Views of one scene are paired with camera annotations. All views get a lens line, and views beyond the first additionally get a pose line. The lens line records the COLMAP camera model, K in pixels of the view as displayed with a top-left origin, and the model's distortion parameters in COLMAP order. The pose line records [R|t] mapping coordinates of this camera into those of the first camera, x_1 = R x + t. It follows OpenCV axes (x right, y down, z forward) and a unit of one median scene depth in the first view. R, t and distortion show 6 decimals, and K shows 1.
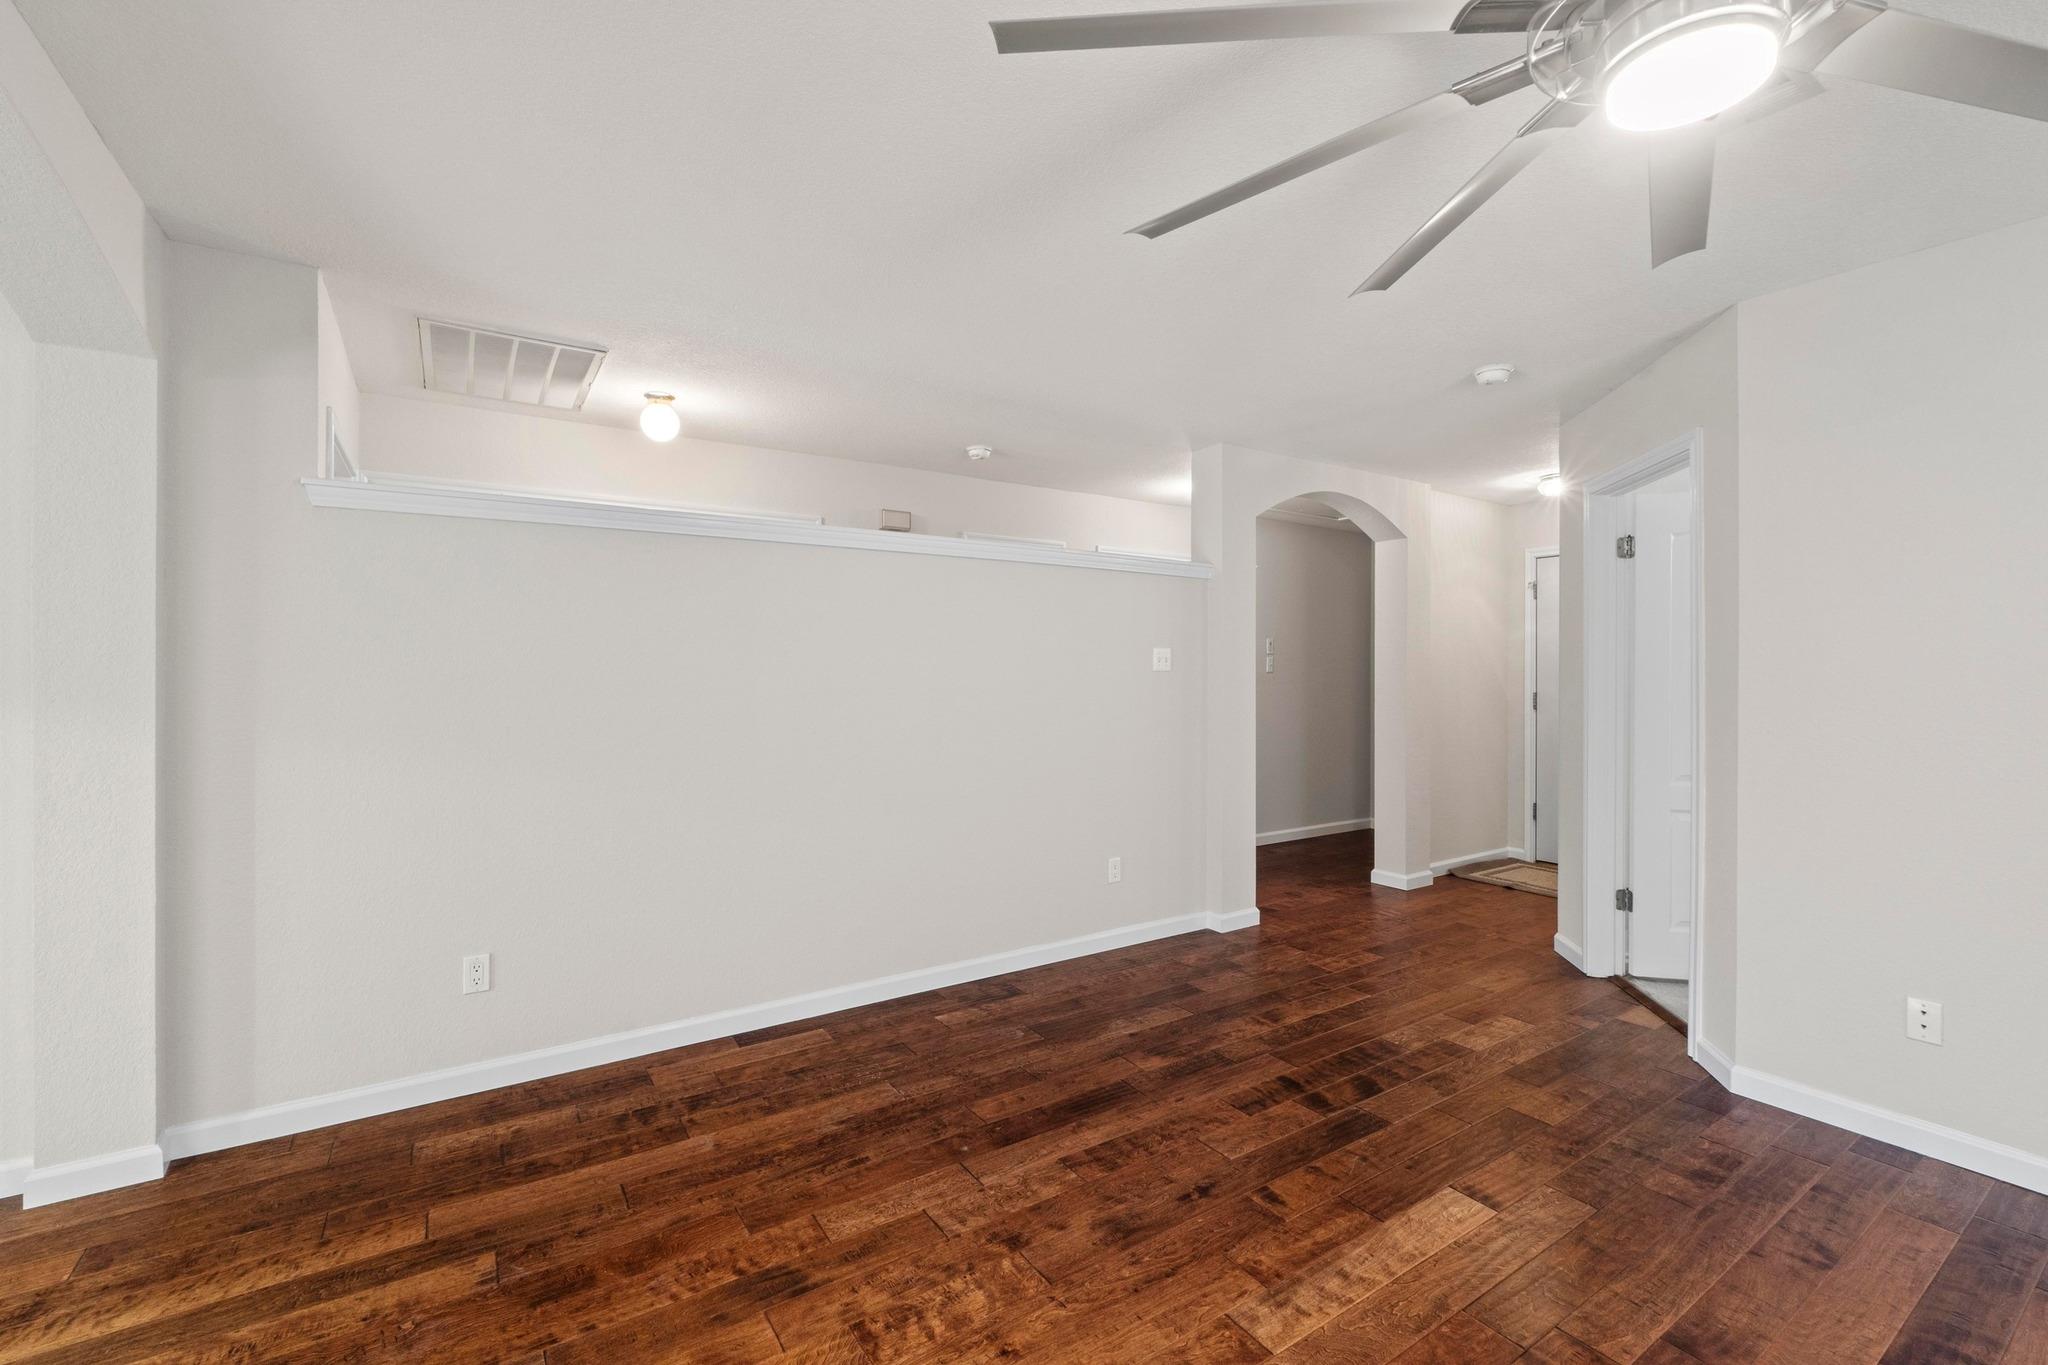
lens RADIAL K [[878.5, 0, 1023.9], [0, 878.5, 614.8], [0, 0, 1]] dist [-0.002266, 0.000125]
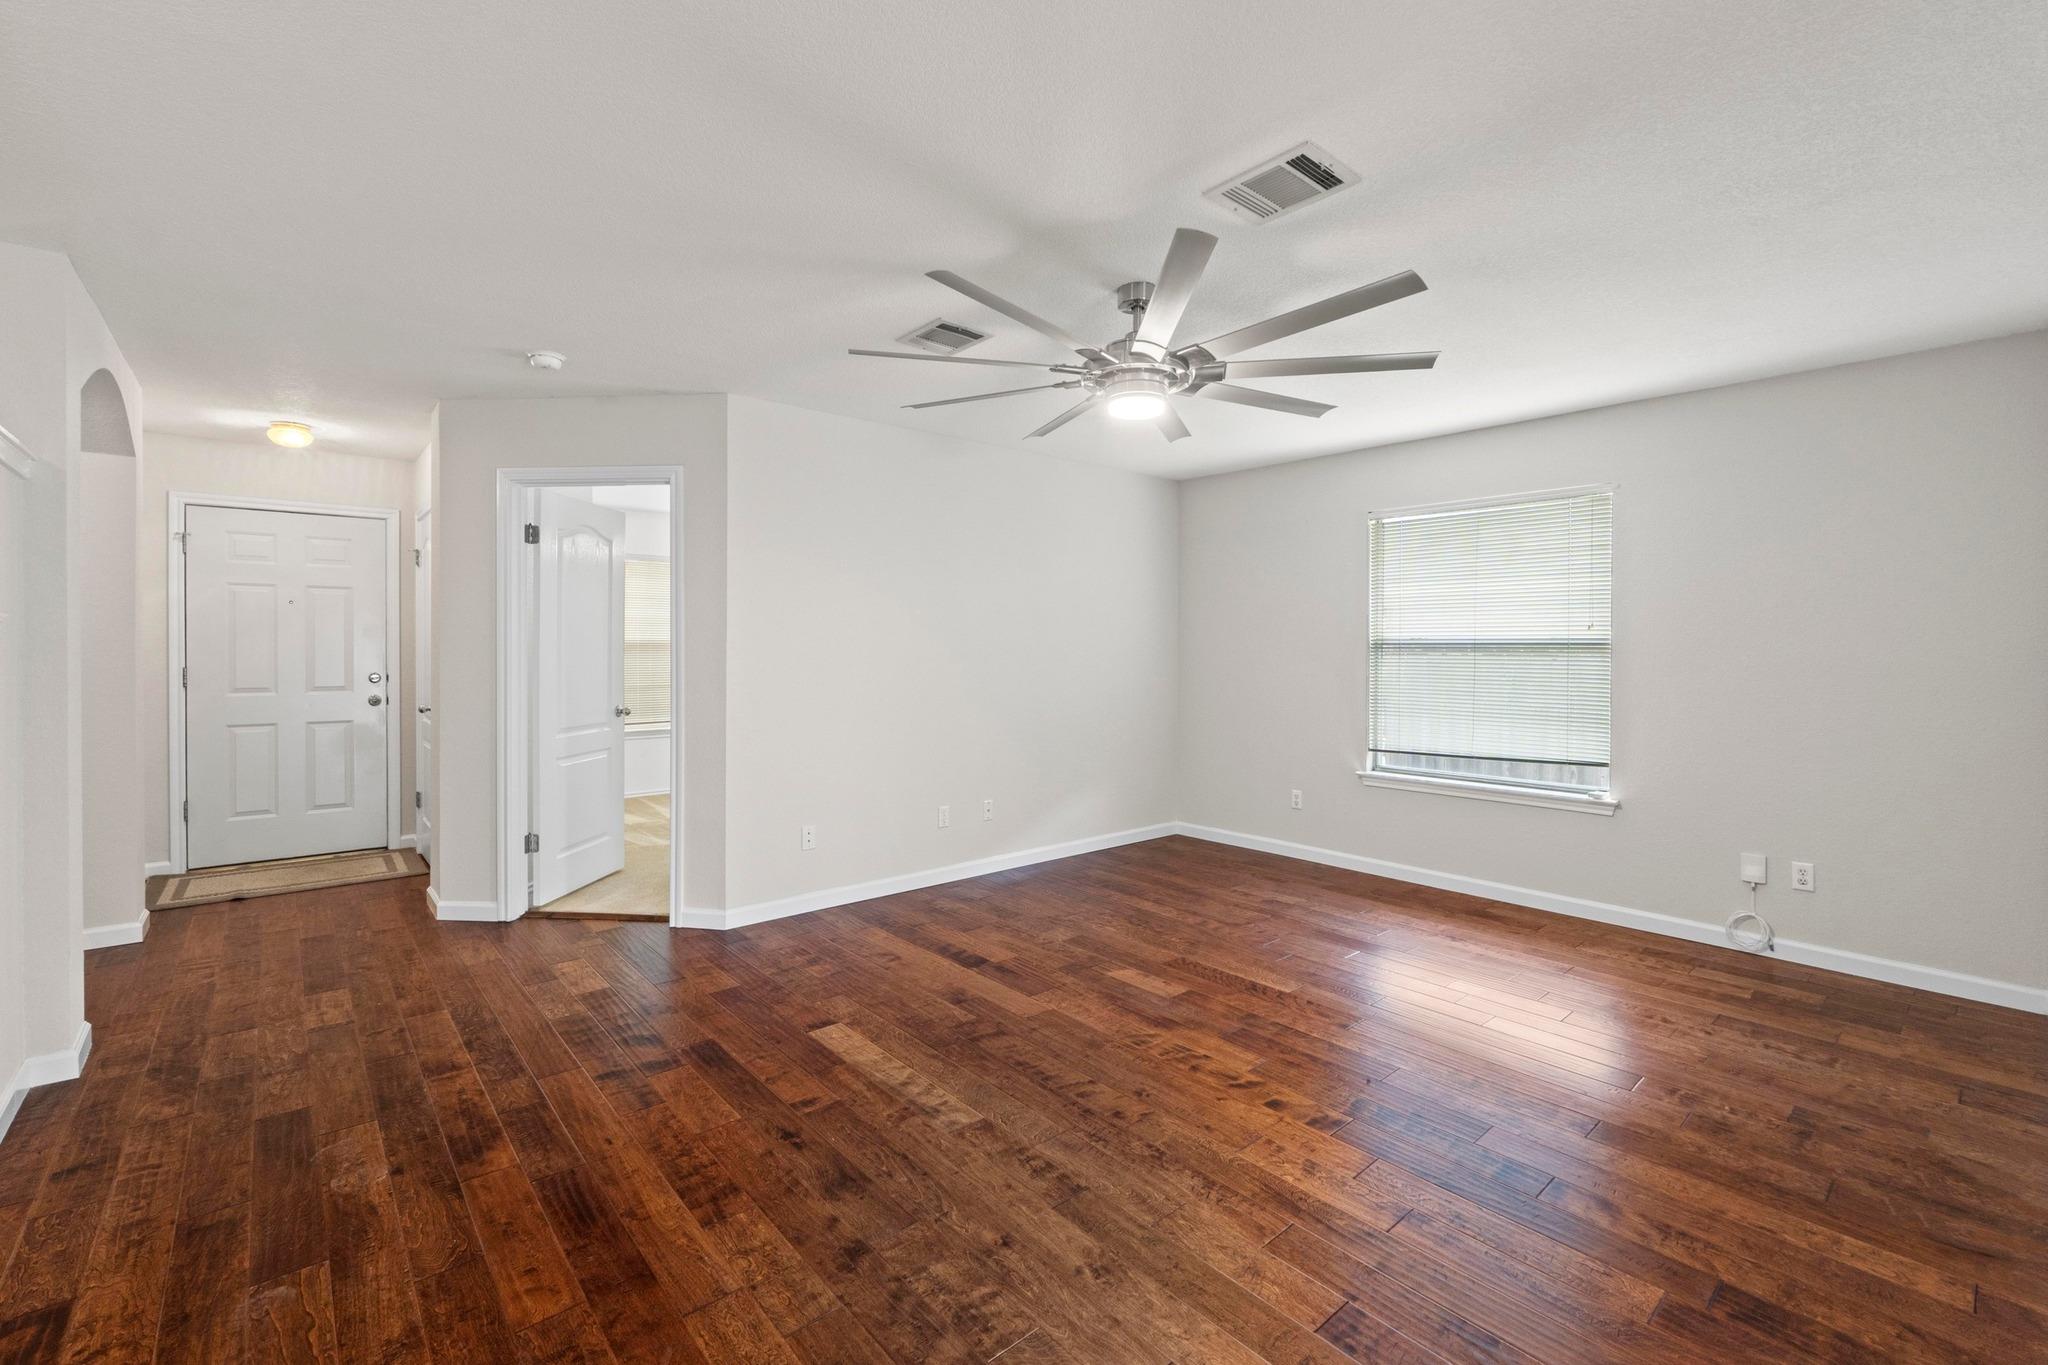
lens RADIAL K [[878.5, 0, 999.2], [0, 878.5, 679.0], [0, 0, 1]] dist [-0.002266, 0.000125]
pose [[-0.118913, -0.040027, 0.992098, -0.723299], [-0.068883, 0.997112, 0.031973, 0.042438], [-0.990512, -0.064537, -0.121326, 0.763759]]
